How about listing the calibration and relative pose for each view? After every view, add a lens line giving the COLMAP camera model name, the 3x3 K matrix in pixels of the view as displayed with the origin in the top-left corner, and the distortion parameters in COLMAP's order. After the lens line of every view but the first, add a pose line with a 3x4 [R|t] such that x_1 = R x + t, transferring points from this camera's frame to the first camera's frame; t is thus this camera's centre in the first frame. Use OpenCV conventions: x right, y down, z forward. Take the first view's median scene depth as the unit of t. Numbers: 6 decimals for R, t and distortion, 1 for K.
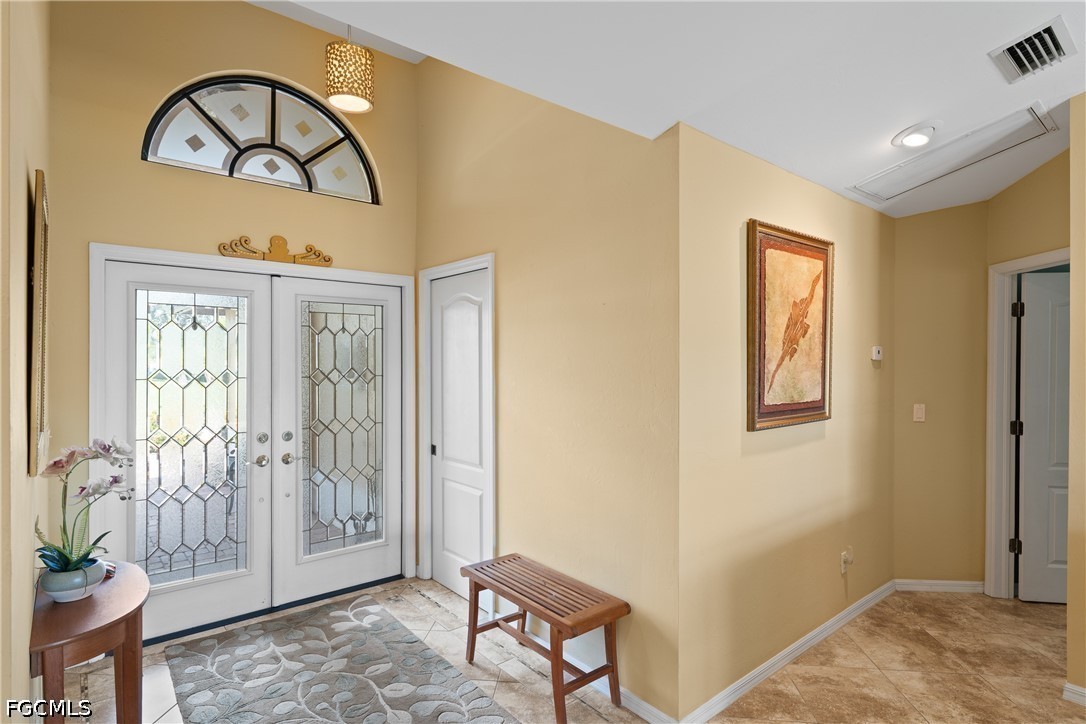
lens RADIAL K [[560.4, 0, 545.6], [0, 560.4, 368.6], [0, 0, 1]] dist [0.006826, 0.002872]
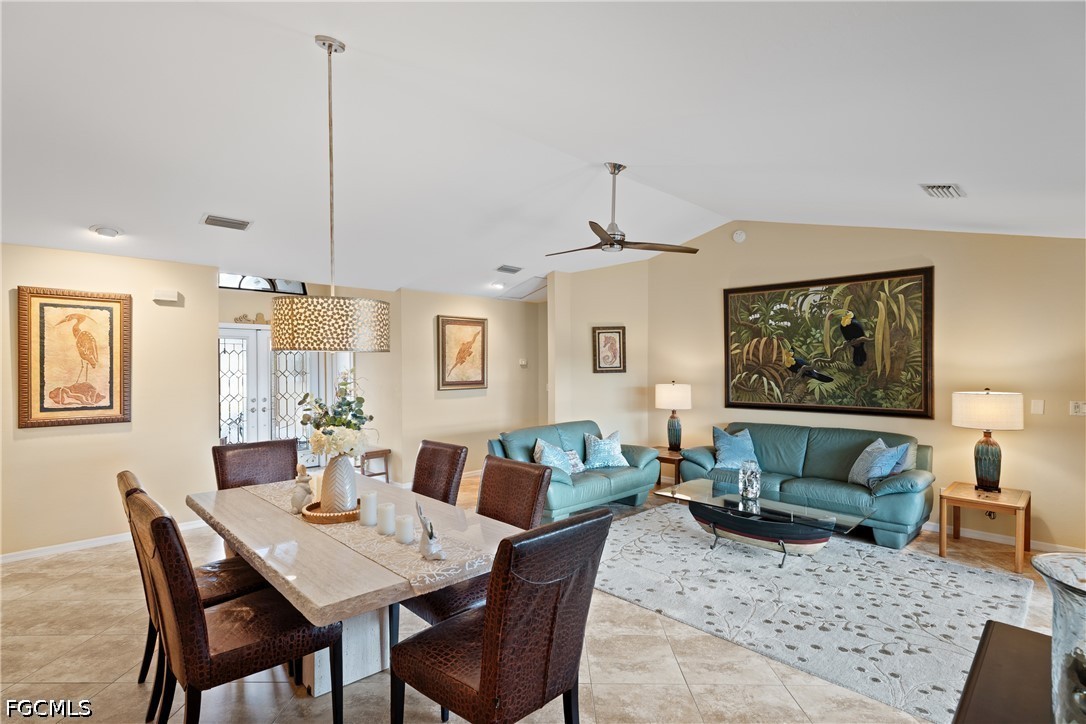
lens RADIAL K [[520.5, 0, 540.9], [0, 520.5, 369.0], [0, 0, 1]] dist [0.008719, -0.002326]
pose [[0.996453, -0.009156, 0.083647, 0.587583], [0.010207, 0.999874, -0.012156, 0.037059], [-0.083526, 0.012966, 0.996421, -1.468233]]
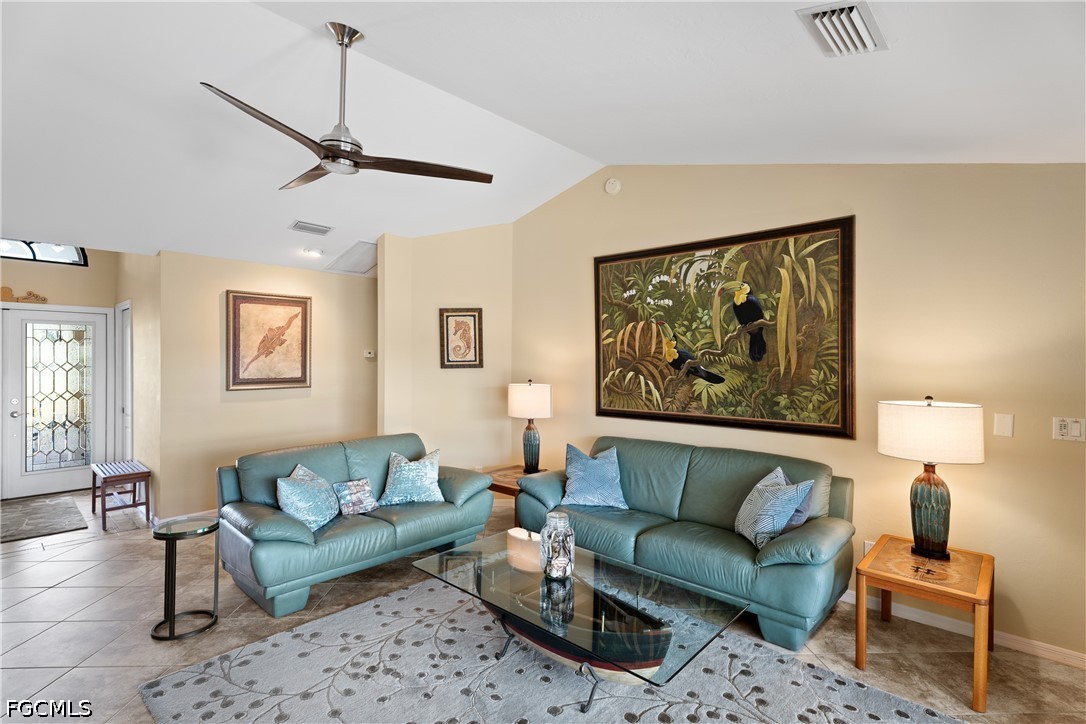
lens RADIAL K [[520.5, 0, 535.5], [0, 520.5, 355.8], [0, 0, 1]] dist [0.008719, -0.002326]
pose [[0.991158, -0.002555, 0.132662, 1.111623], [0.005980, 0.999659, -0.025424, 0.033343], [-0.132552, 0.025992, 0.990835, -0.969210]]
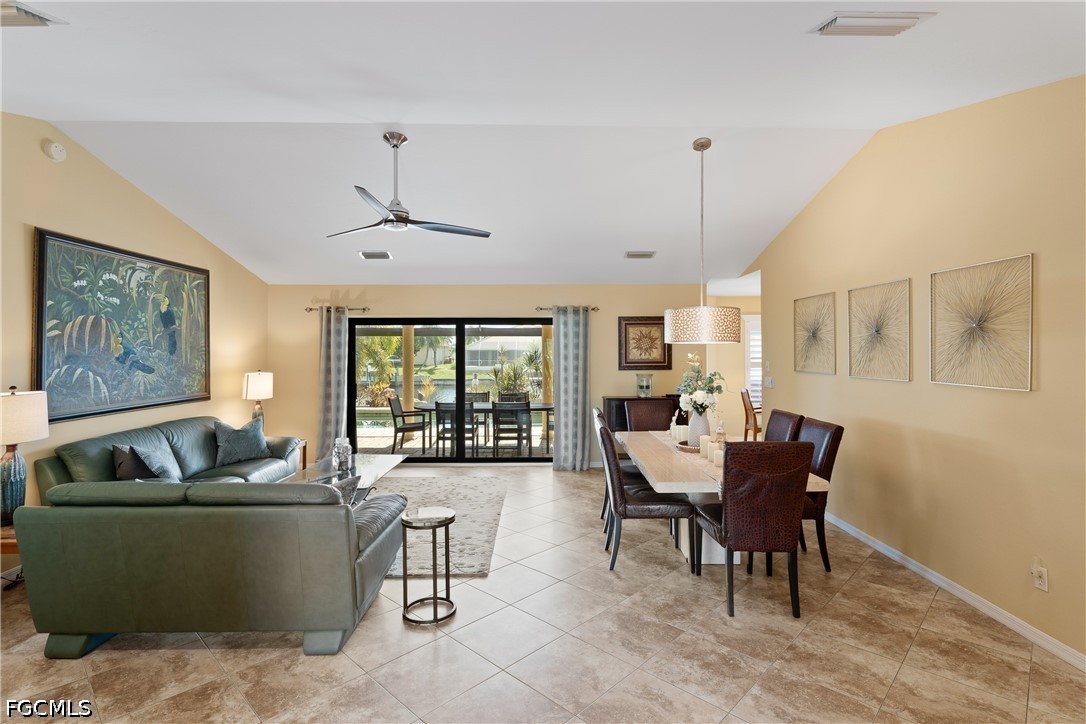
lens RADIAL K [[520.5, 0, 545.2], [0, 520.5, 350.3], [0, 0, 1]] dist [0.008719, -0.002326]
pose [[-0.780838, -0.003722, 0.624723, -0.224564], [0.008686, 0.999821, 0.016814, -0.016985], [-0.624673, 0.018556, -0.780666, 0.758966]]
